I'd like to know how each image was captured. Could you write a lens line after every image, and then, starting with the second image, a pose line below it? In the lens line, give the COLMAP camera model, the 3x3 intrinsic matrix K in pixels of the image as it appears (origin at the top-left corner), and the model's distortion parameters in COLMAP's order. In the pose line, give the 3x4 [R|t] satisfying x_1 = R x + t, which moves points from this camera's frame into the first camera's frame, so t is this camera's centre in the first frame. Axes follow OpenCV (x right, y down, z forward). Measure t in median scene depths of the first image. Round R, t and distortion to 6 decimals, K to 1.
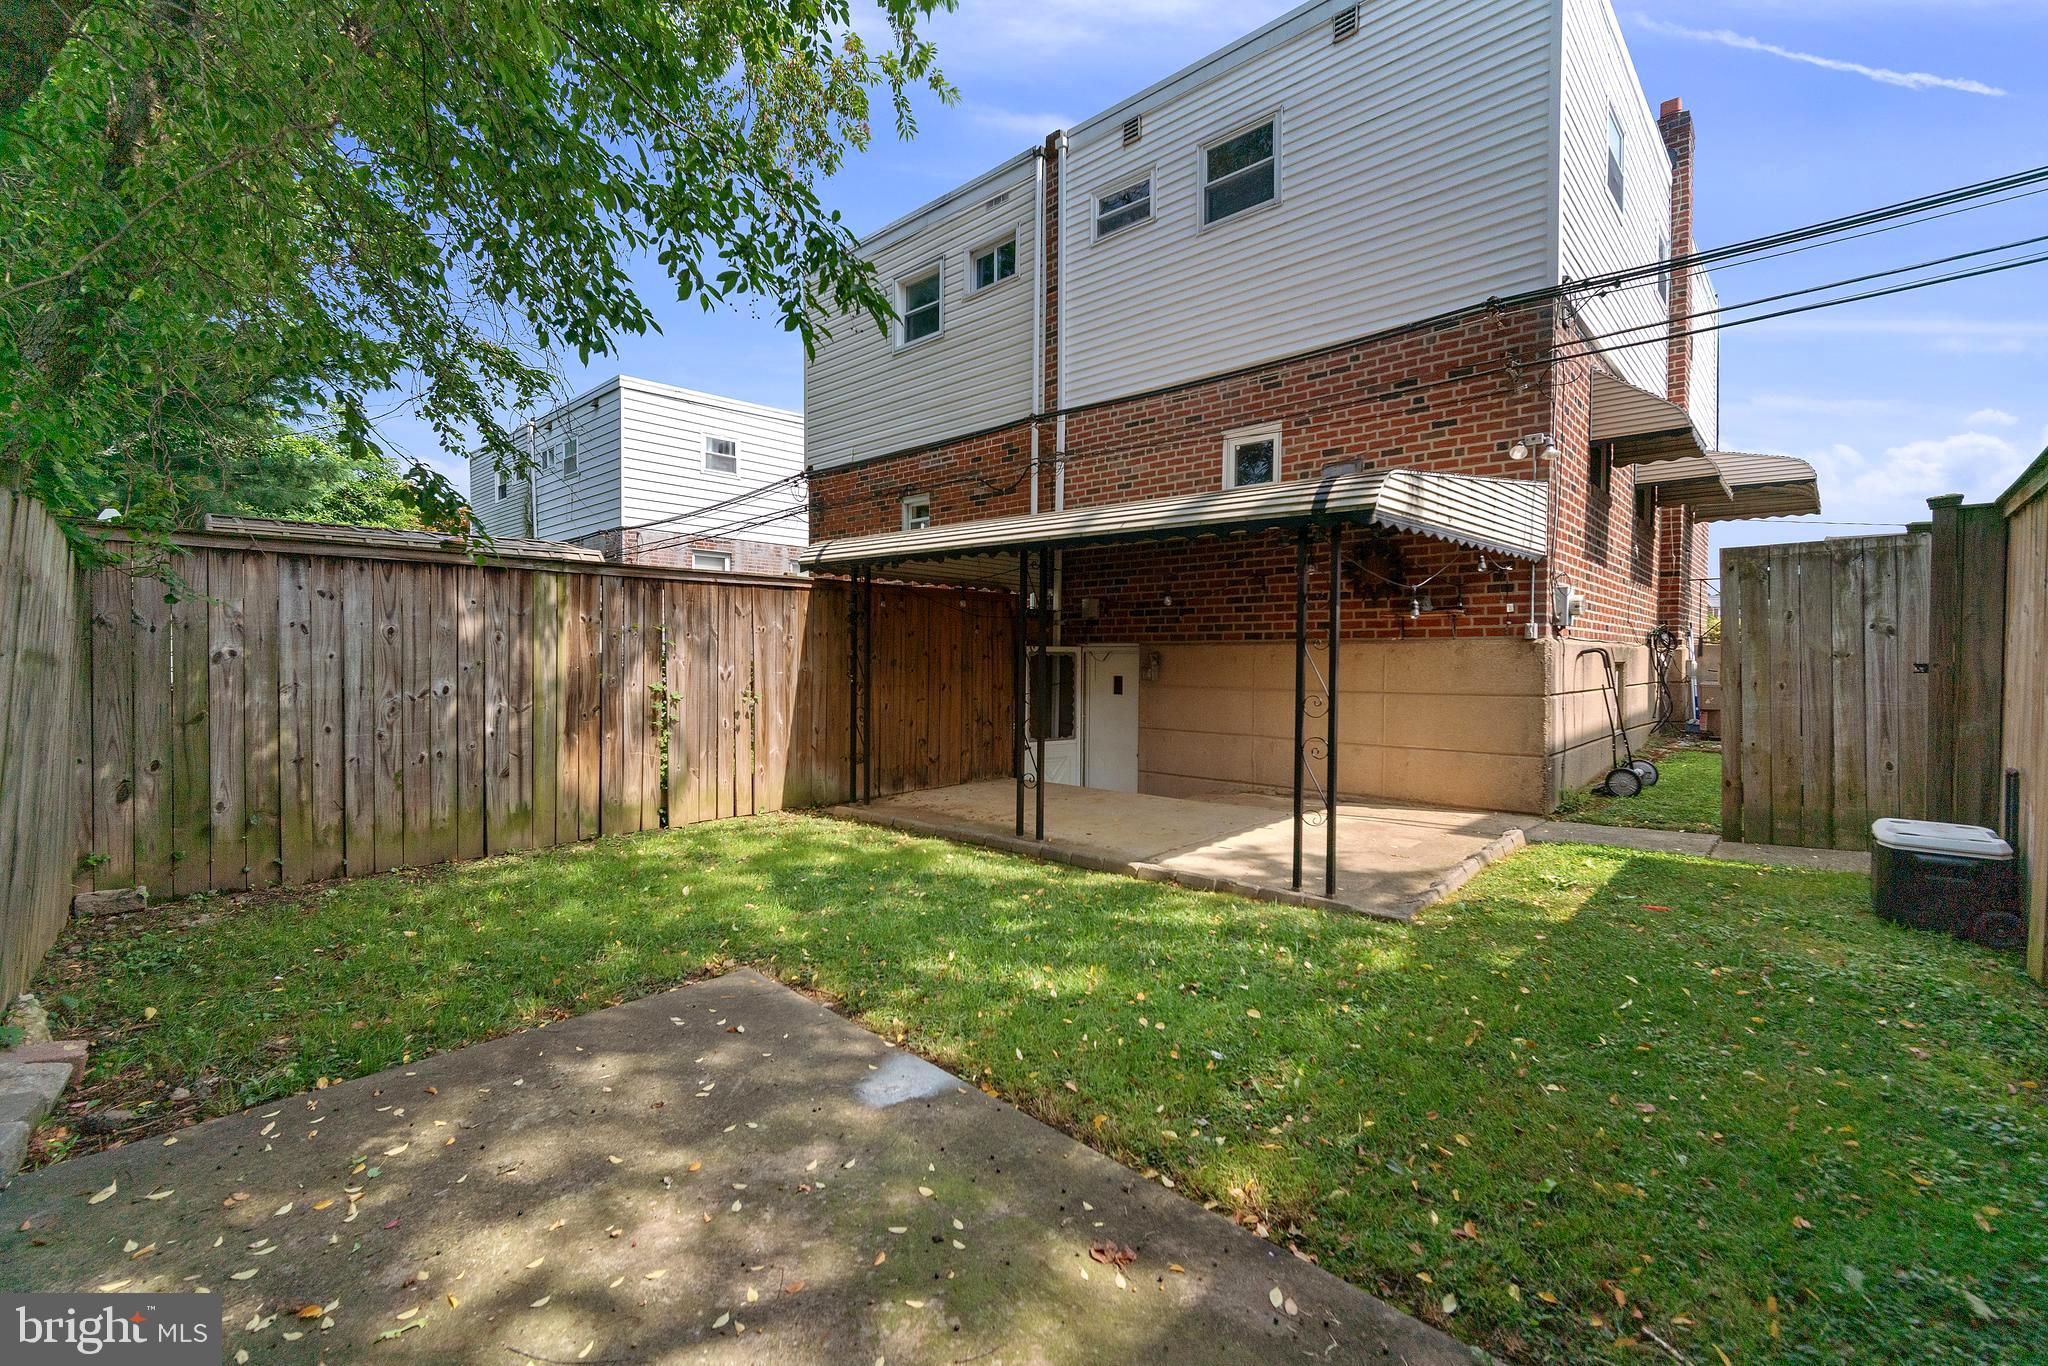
lens RADIAL K [[875.7, 0, 1014.6], [0, 875.7, 662.8], [0, 0, 1]] dist [0.000235, 0.000812]
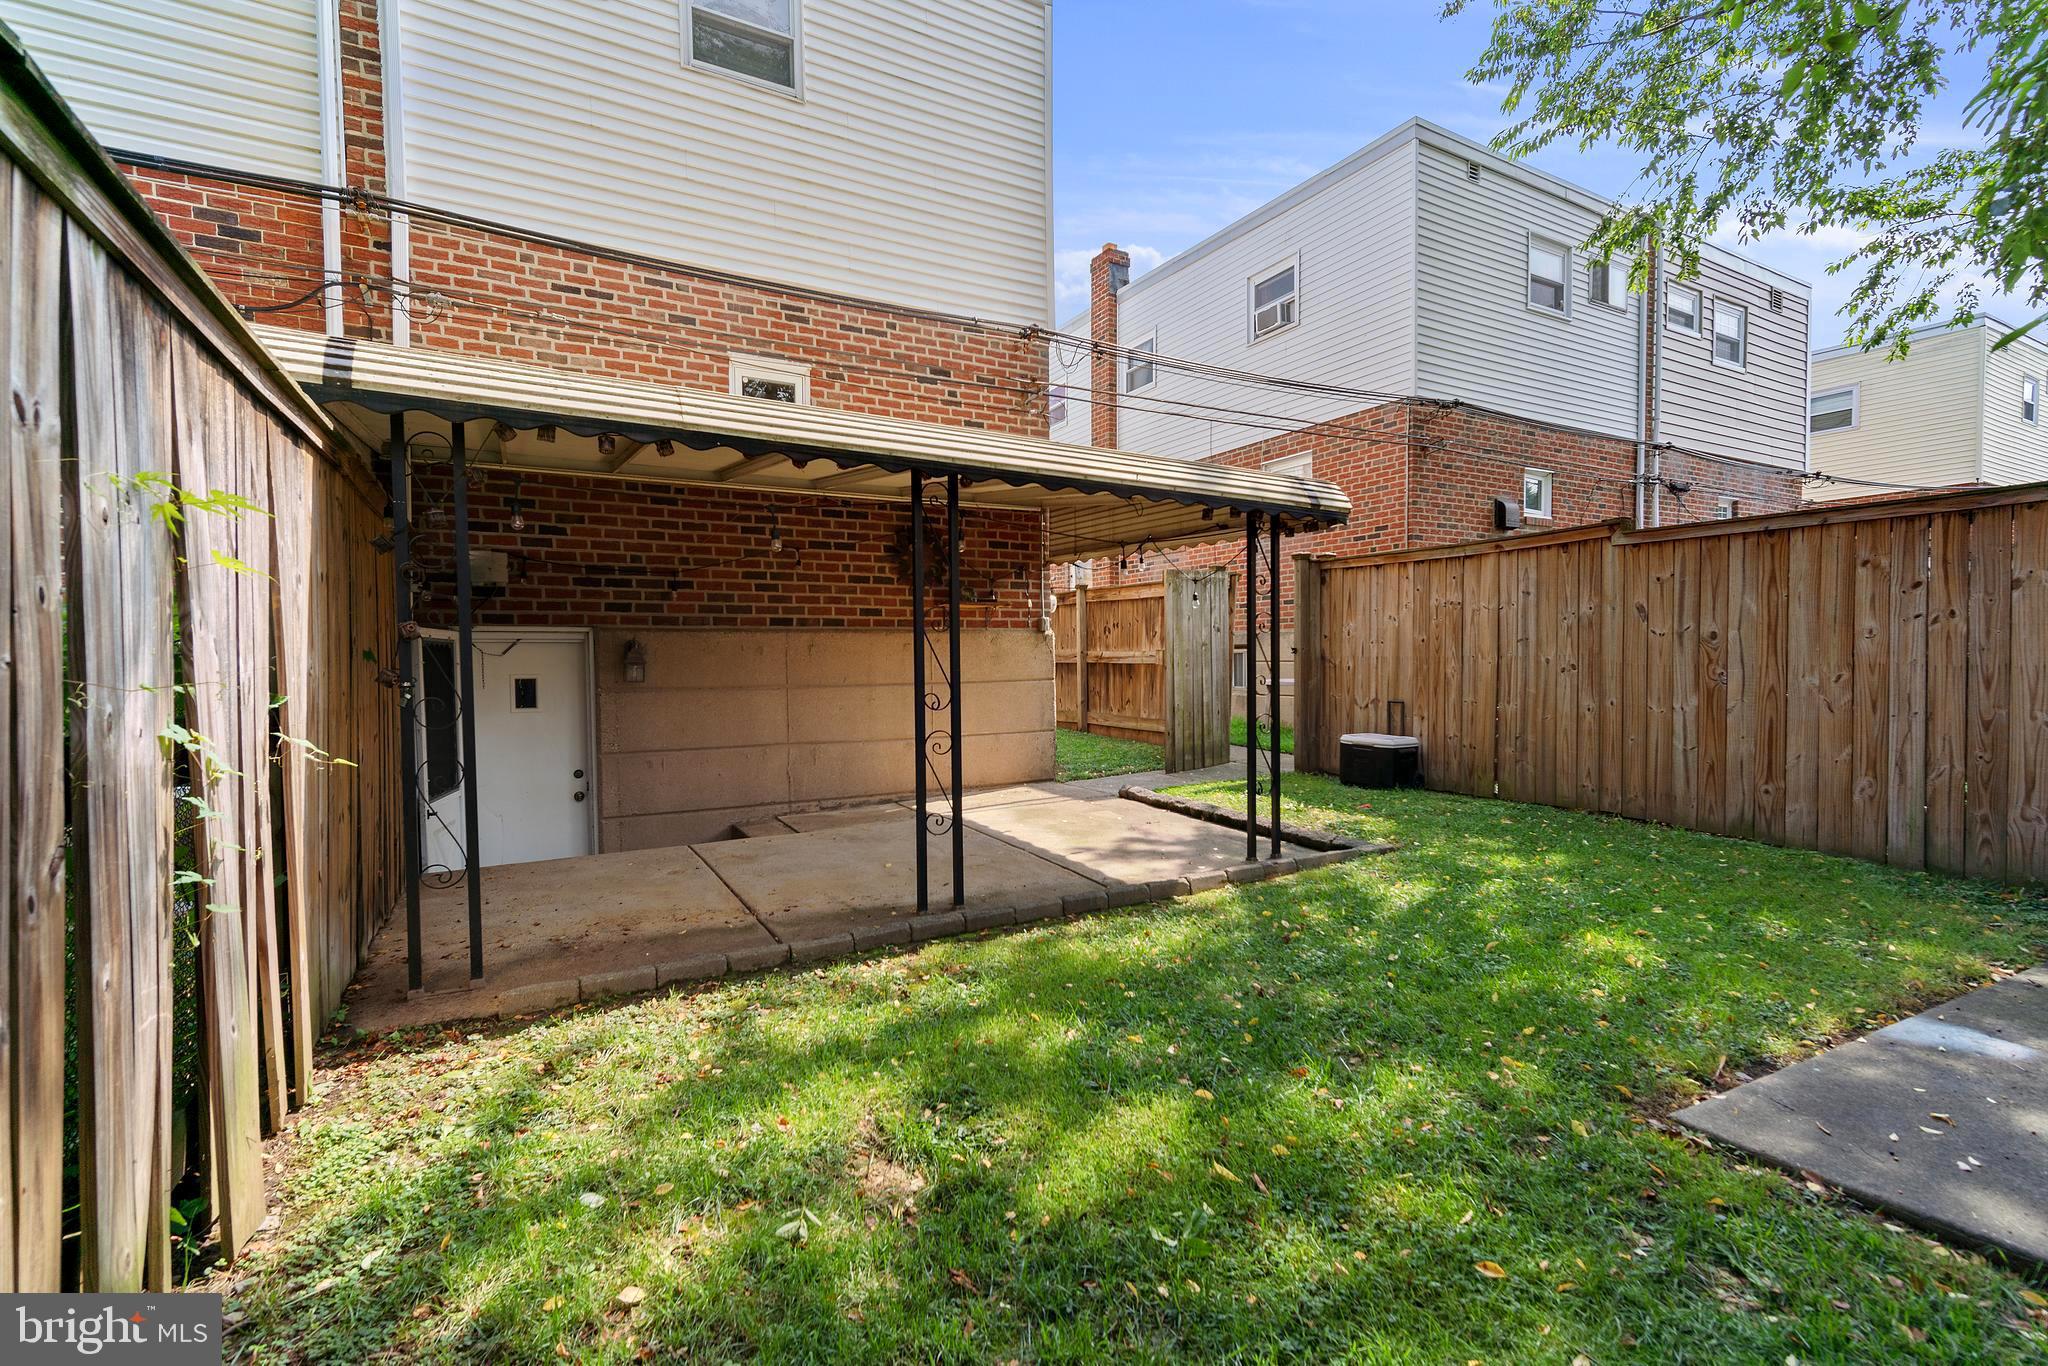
lens RADIAL K [[914.8, 0, 1034.9], [0, 914.8, 667.7], [0, 0, 1]] dist [0.009126, -0.000224]
pose [[0.296230, -0.029946, 0.954647, -0.445635], [0.005198, 0.999544, 0.029741, -0.011330], [-0.955103, -0.003848, 0.296251, 0.496895]]
